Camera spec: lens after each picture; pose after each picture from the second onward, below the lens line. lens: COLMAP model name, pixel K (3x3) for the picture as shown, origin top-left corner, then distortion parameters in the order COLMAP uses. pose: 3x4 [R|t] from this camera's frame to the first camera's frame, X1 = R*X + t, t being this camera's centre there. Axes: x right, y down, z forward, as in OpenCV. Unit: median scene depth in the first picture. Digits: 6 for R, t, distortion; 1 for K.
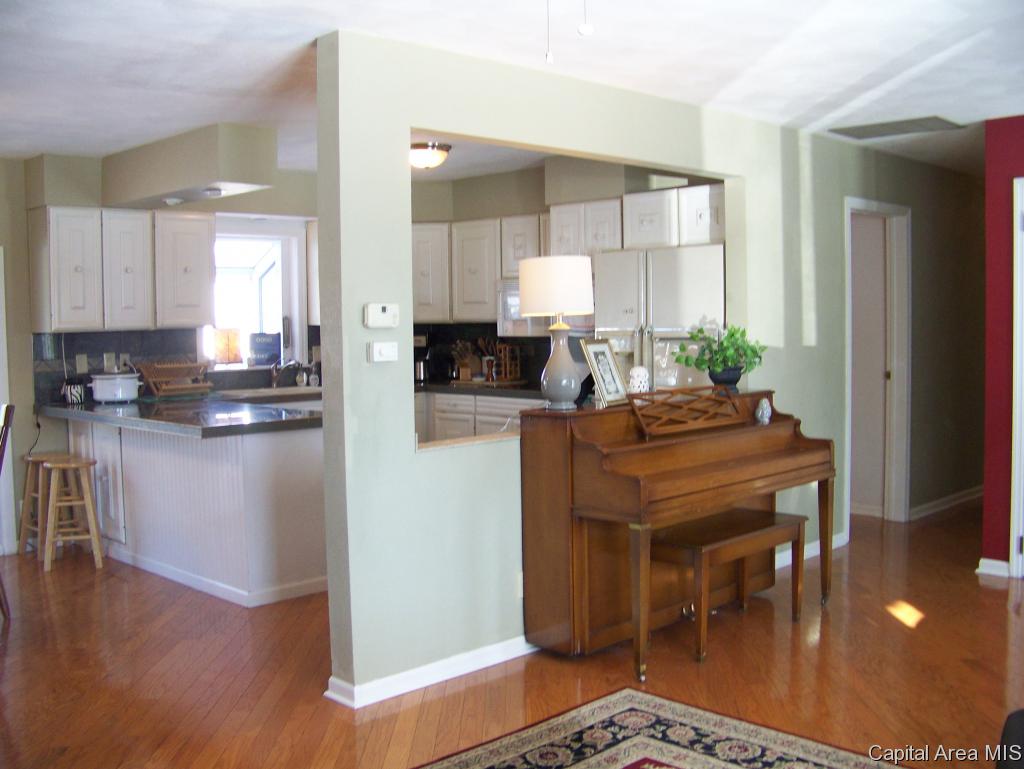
lens RADIAL K [[1086.3, 0, 512.0], [0, 1086.3, 382.5], [0, 0, 1]] dist [-0.213669, 0.000000]
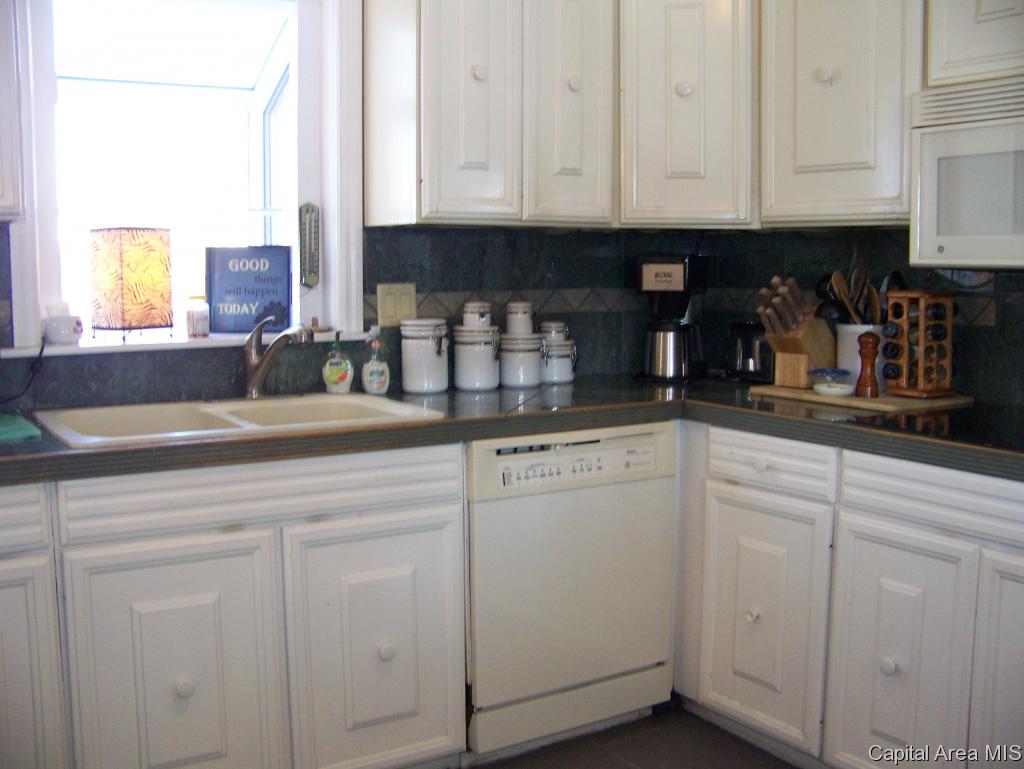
lens RADIAL K [[1086.3, 0, 511.9], [0, 1086.3, 386.4], [0, 0, 1]] dist [-0.213669, 0.000000]
pose [[0.978375, 0.036149, -0.203657, -0.062783], [-0.025118, 0.998087, 0.056490, -0.020659], [0.205310, -0.050152, 0.977411, 0.646318]]
